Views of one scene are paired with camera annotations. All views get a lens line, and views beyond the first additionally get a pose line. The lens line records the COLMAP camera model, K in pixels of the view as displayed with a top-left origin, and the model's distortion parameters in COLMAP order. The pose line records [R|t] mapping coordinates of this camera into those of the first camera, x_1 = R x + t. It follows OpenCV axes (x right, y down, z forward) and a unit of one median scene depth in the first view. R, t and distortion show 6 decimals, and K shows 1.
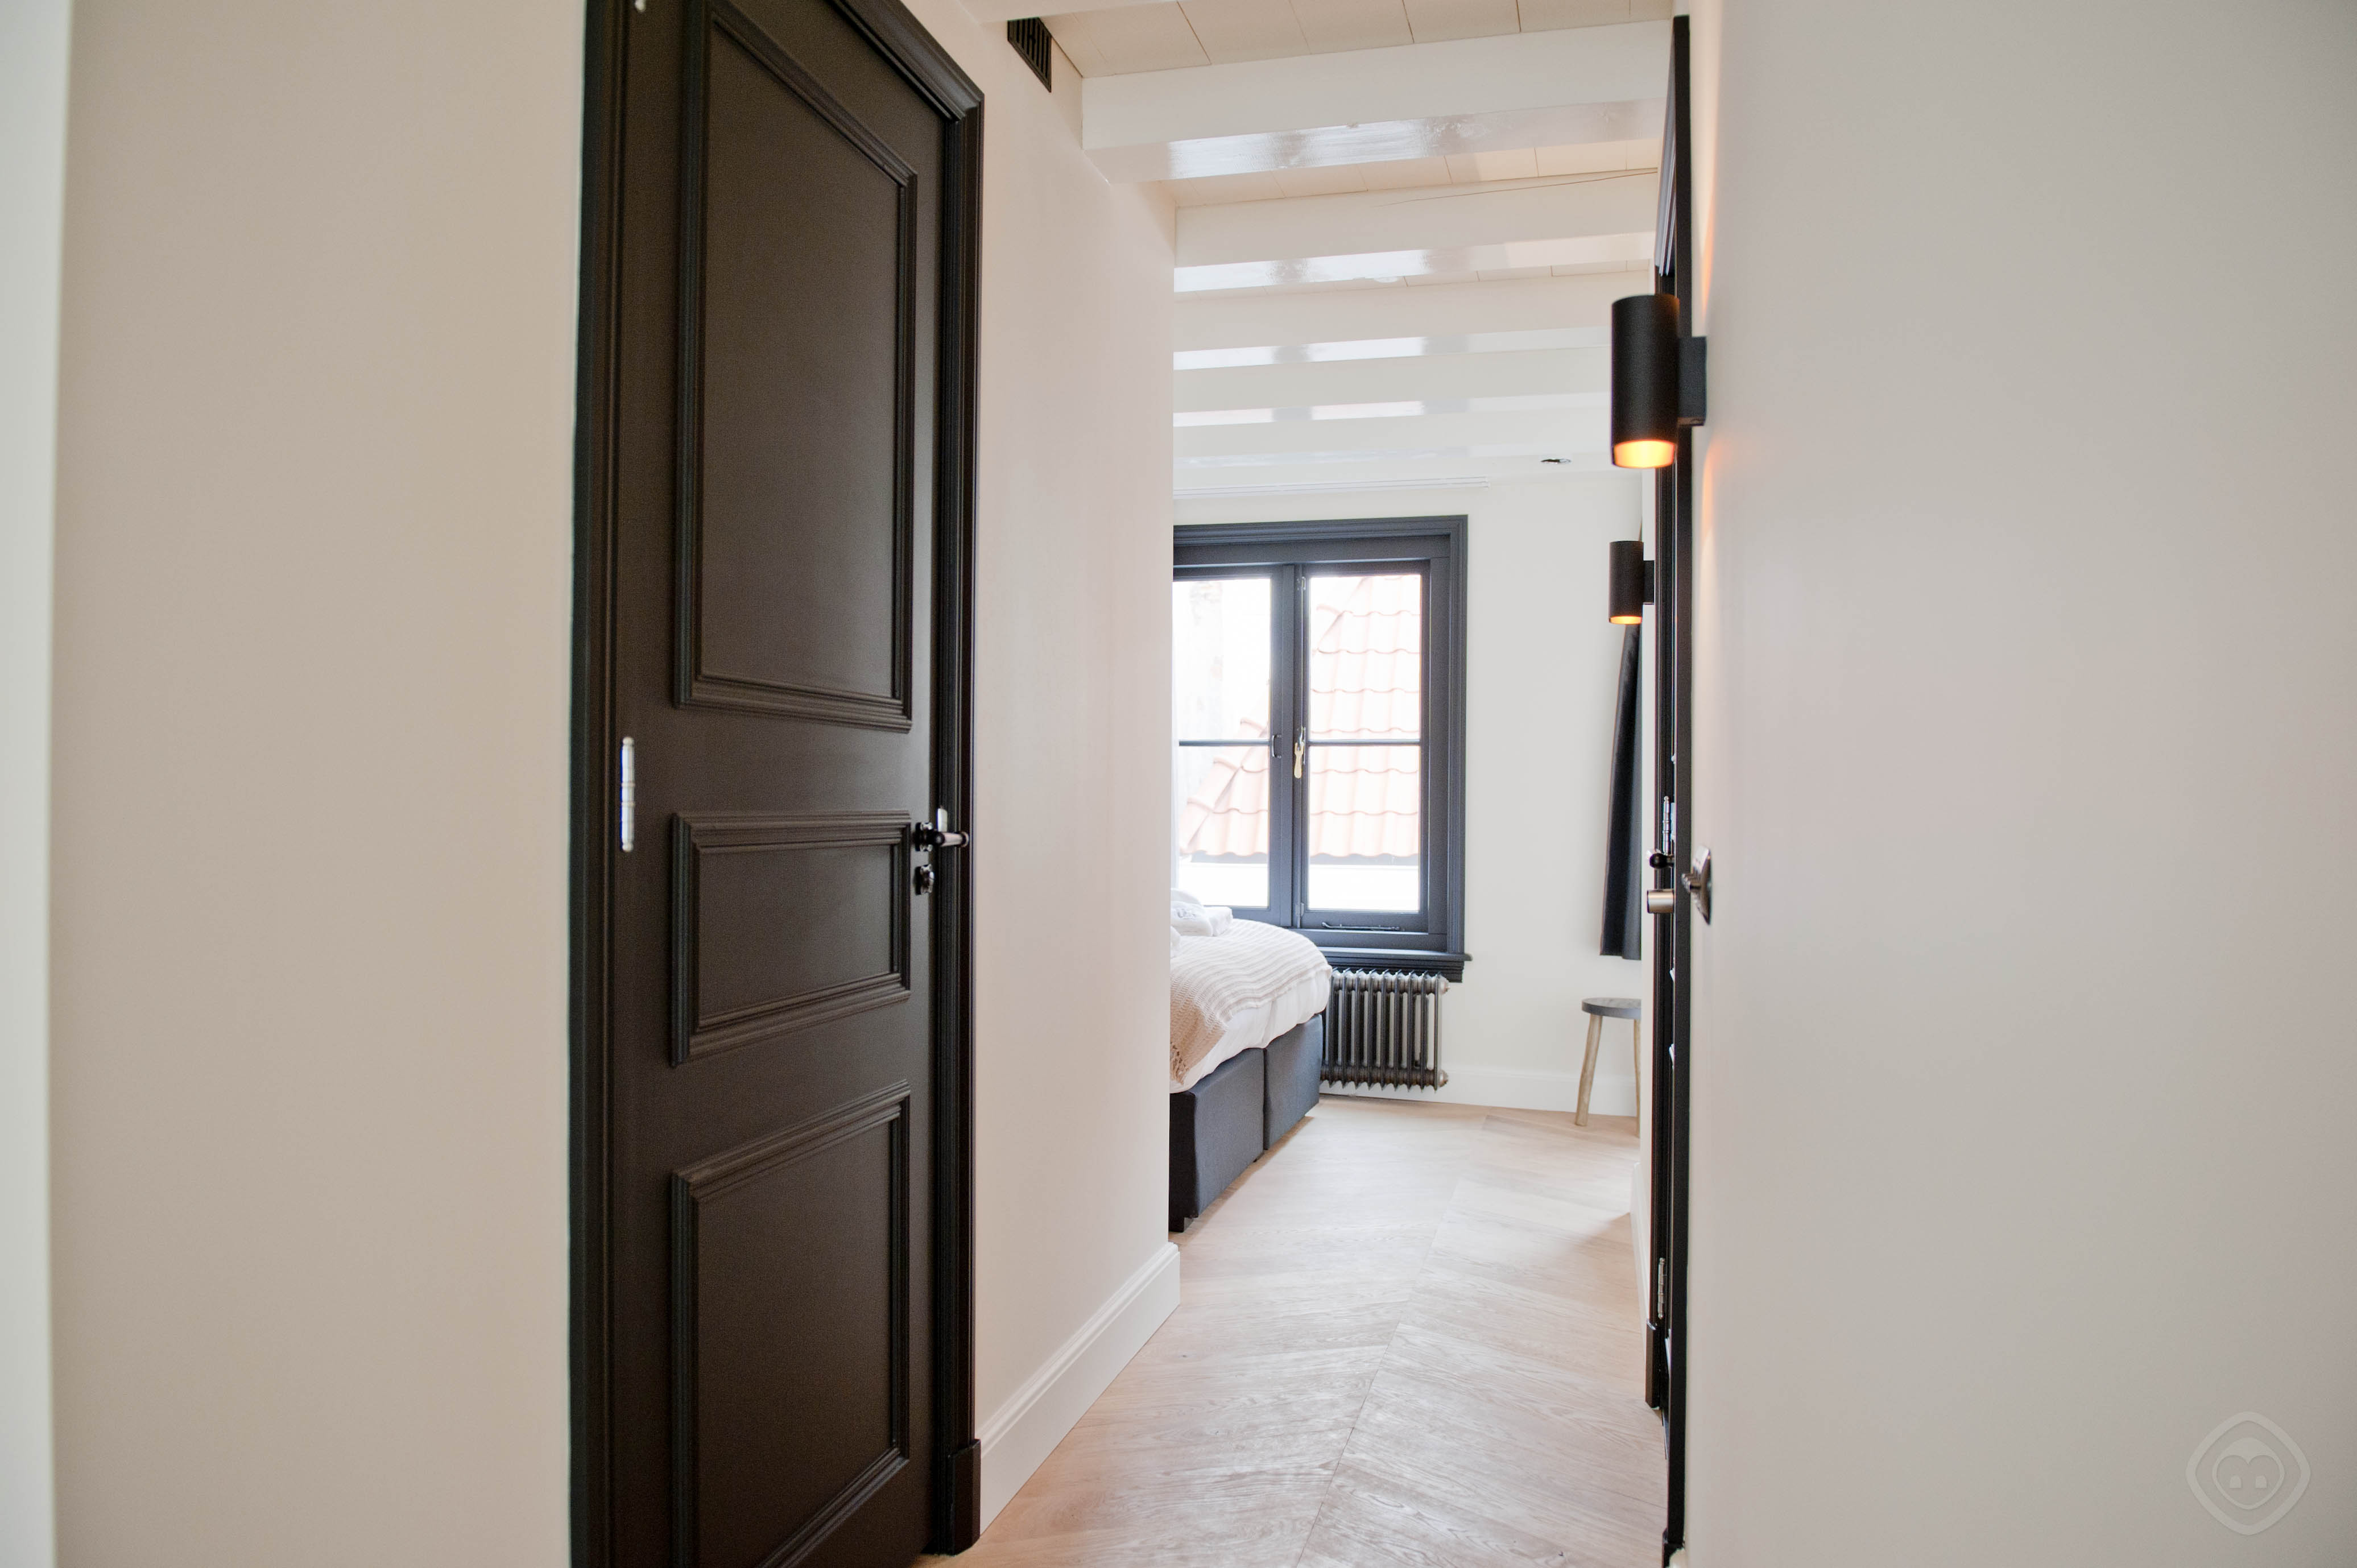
lens RADIAL K [[1593.8, 0, 1211.1], [0, 1593.8, 783.4], [0, 0, 1]] dist [-0.045234, -0.006436]
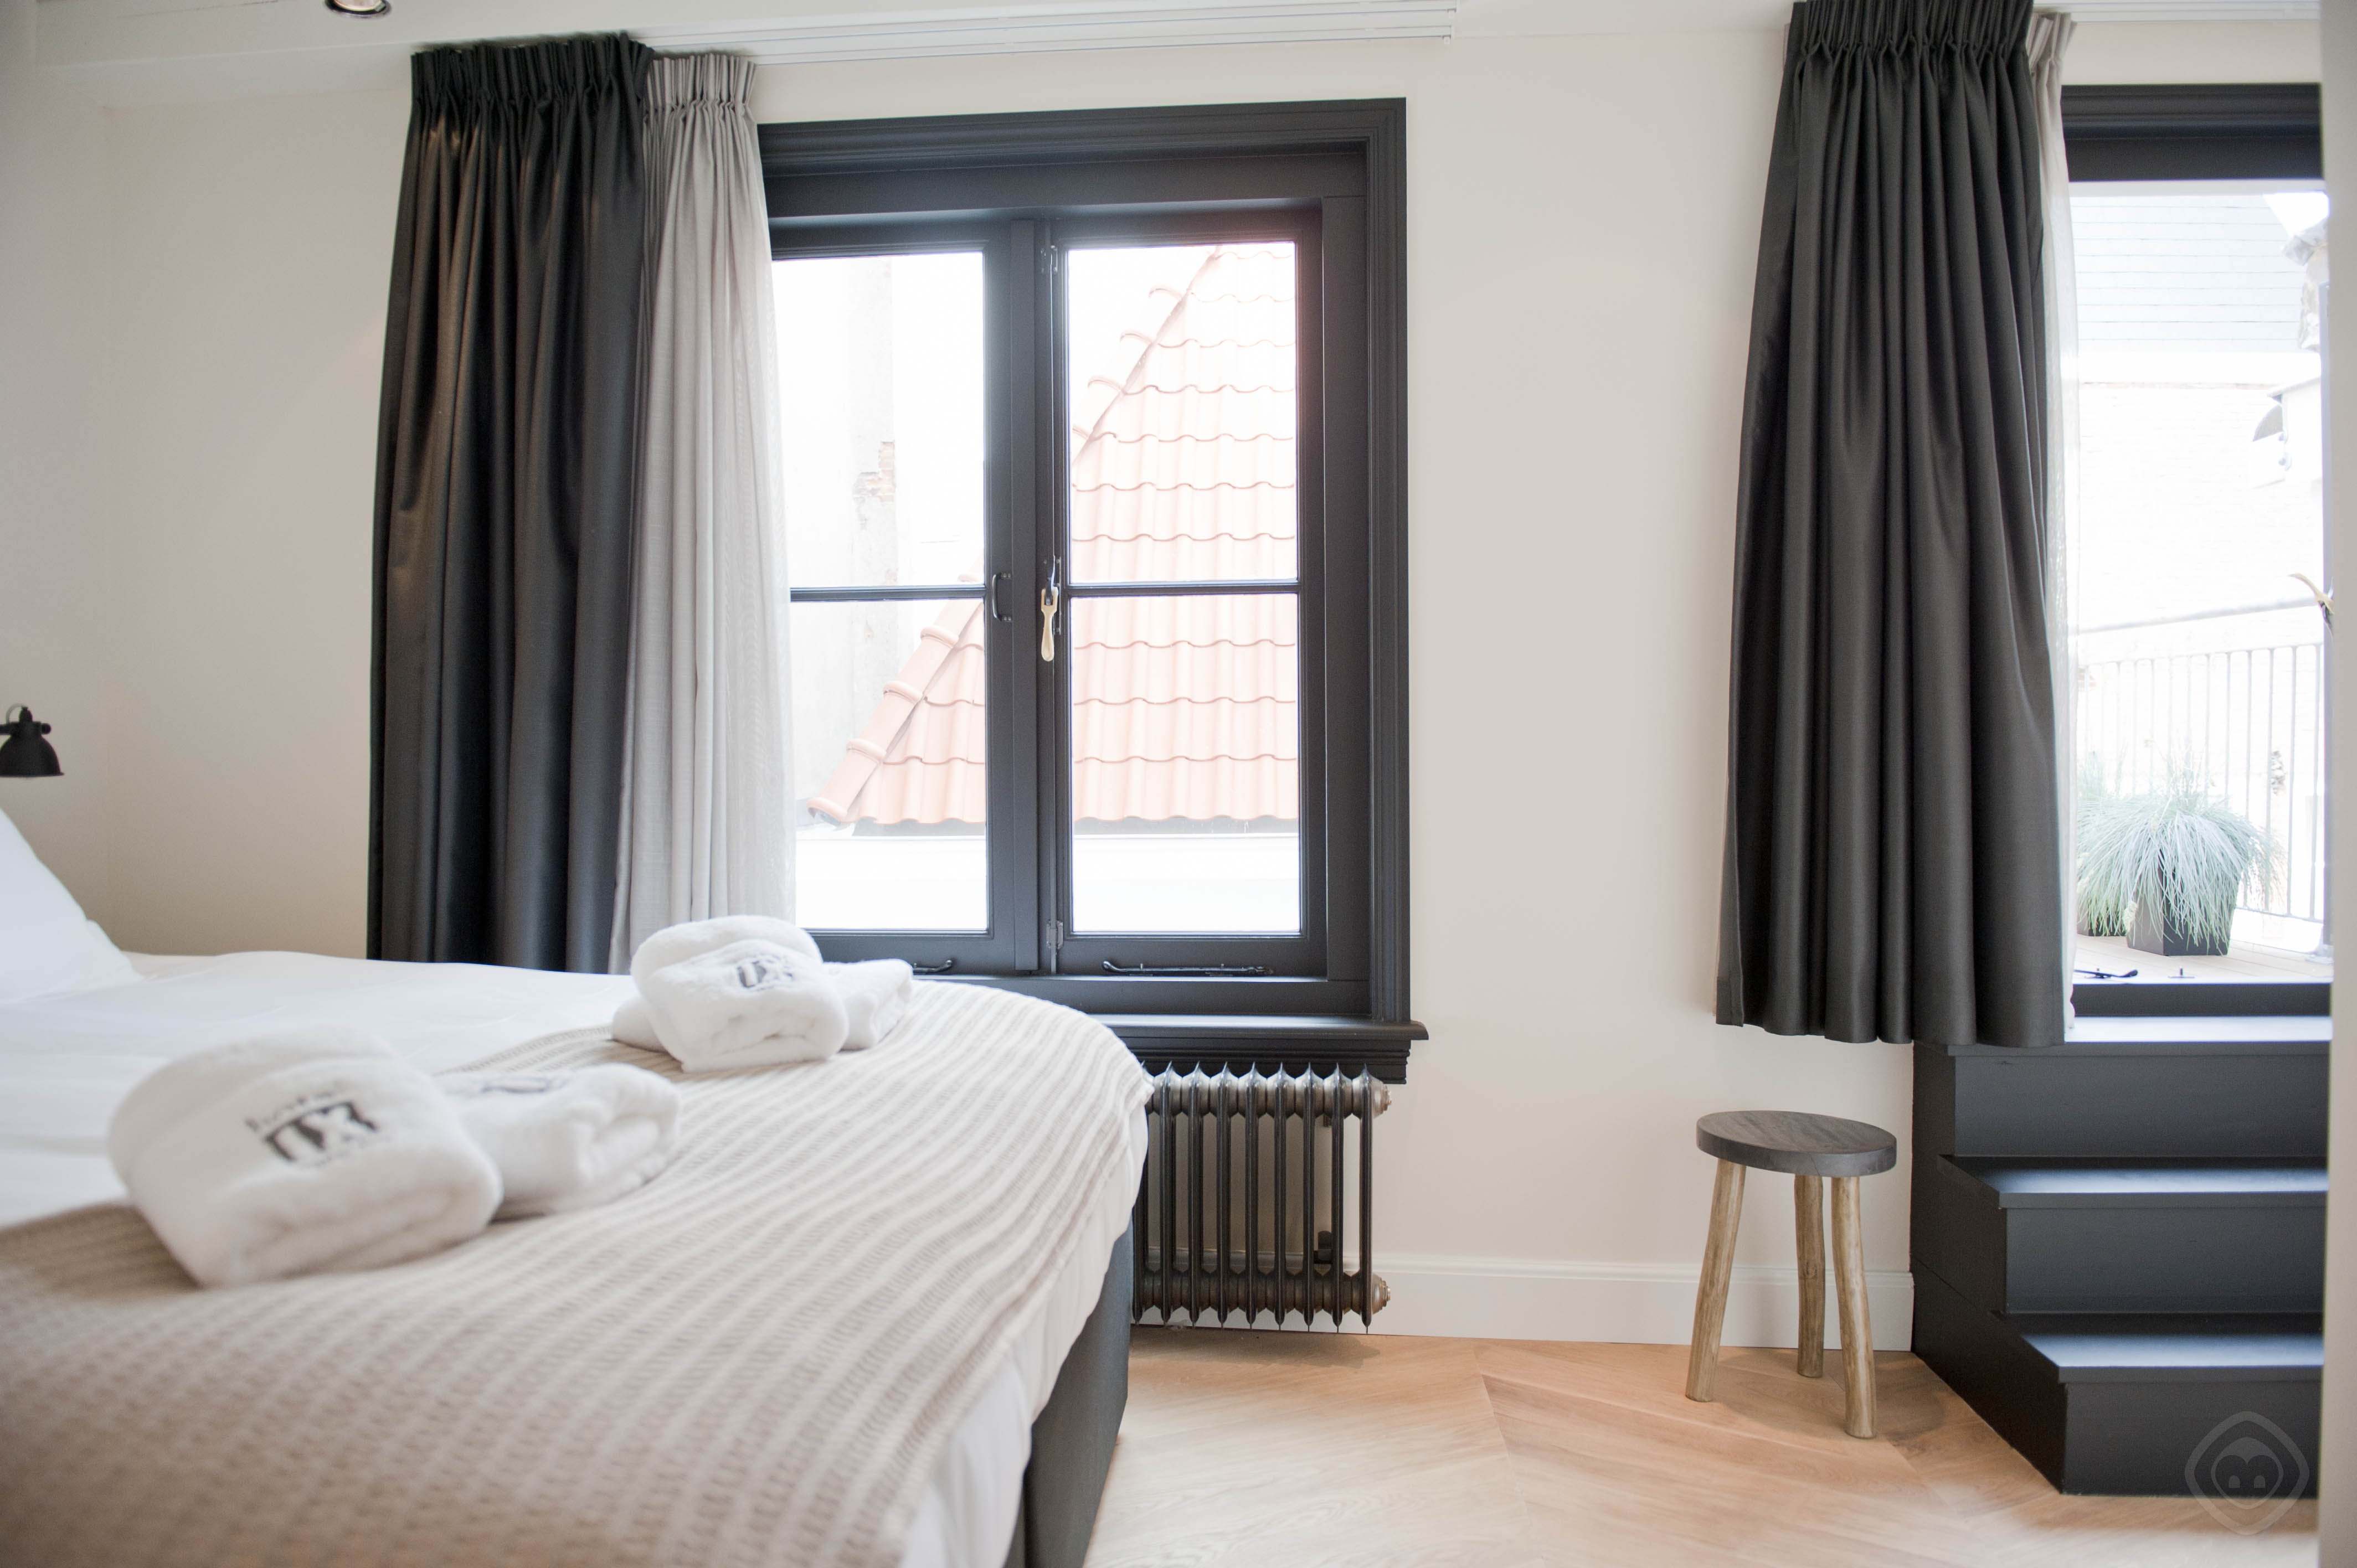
lens RADIAL K [[1593.7, 0, 1211.1], [0, 1593.7, 783.4], [0, 0, 1]] dist [-0.045234, -0.006436]
pose [[0.980268, -0.019563, 0.196703, 0.007855], [0.015063, 0.999590, 0.024347, 0.022190], [-0.197099, -0.020904, 0.980161, 0.523685]]
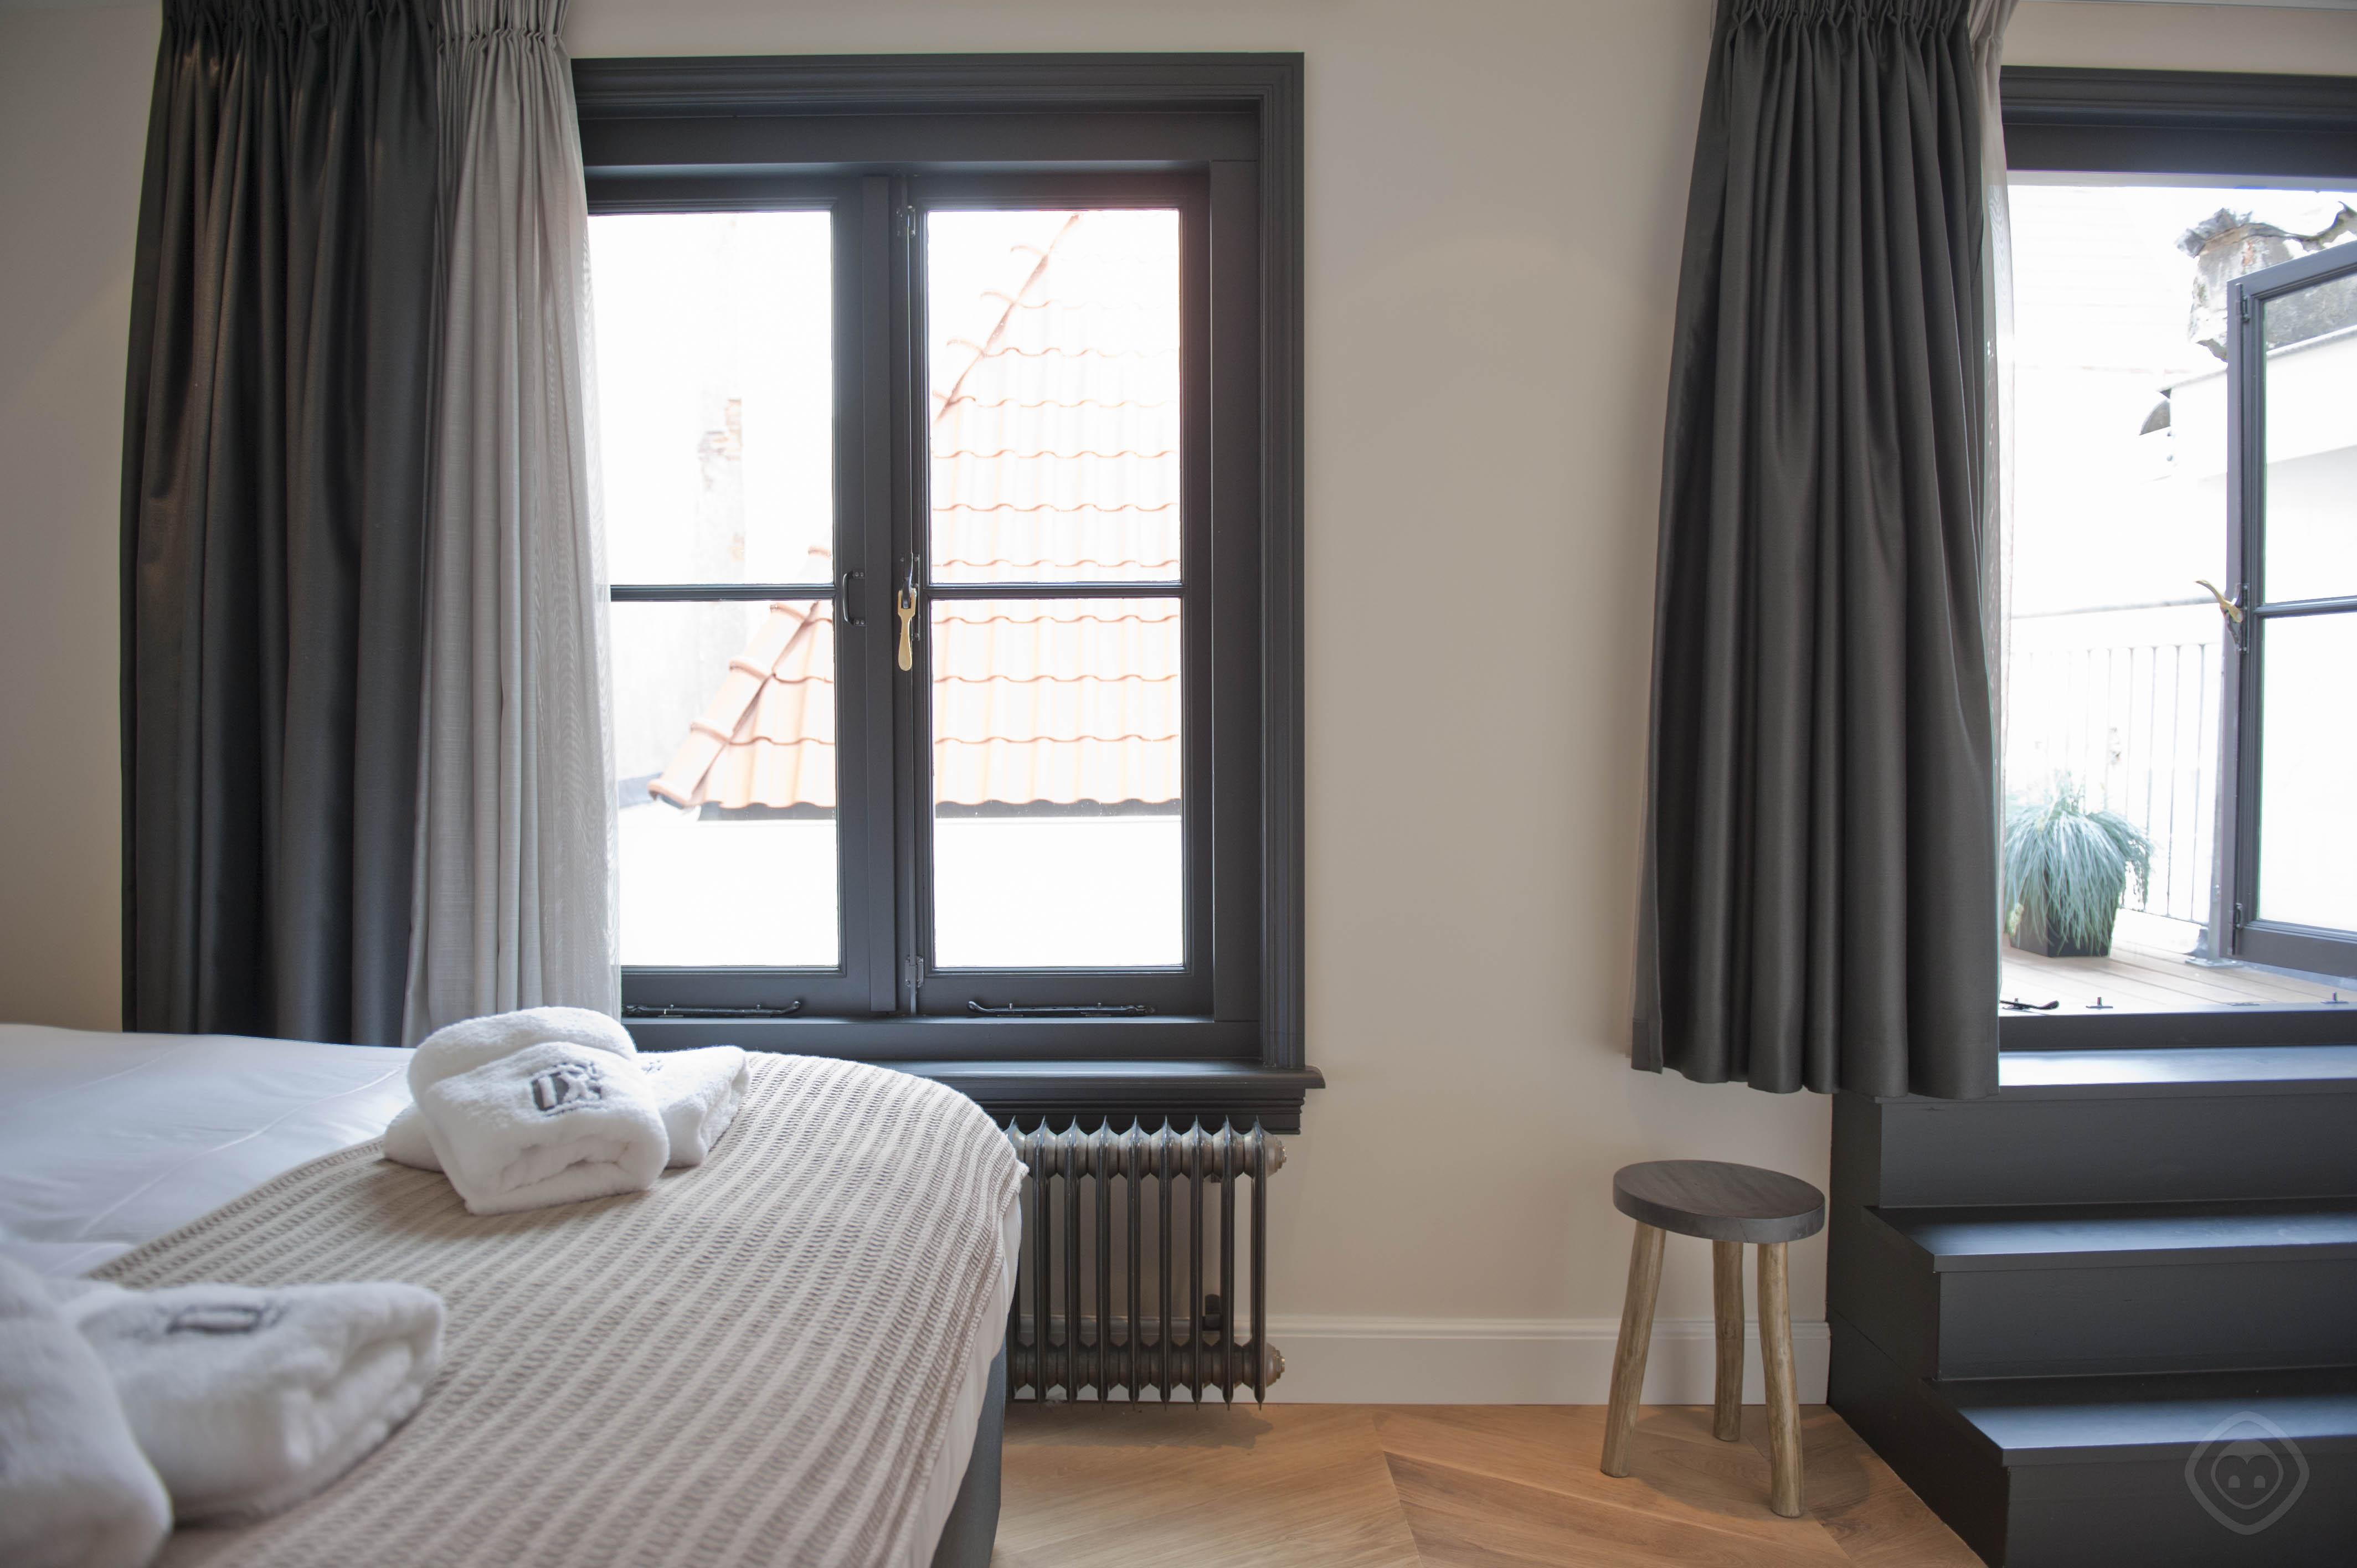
lens RADIAL K [[1587.5, 0, 1205.9], [0, 1587.5, 787.9], [0, 0, 1]] dist [-0.049183, -0.001229]
pose [[0.959726, -0.026575, 0.279679, 0.011883], [0.011577, 0.998411, 0.055143, 0.005210], [-0.280700, -0.049685, 0.958509, 0.567570]]
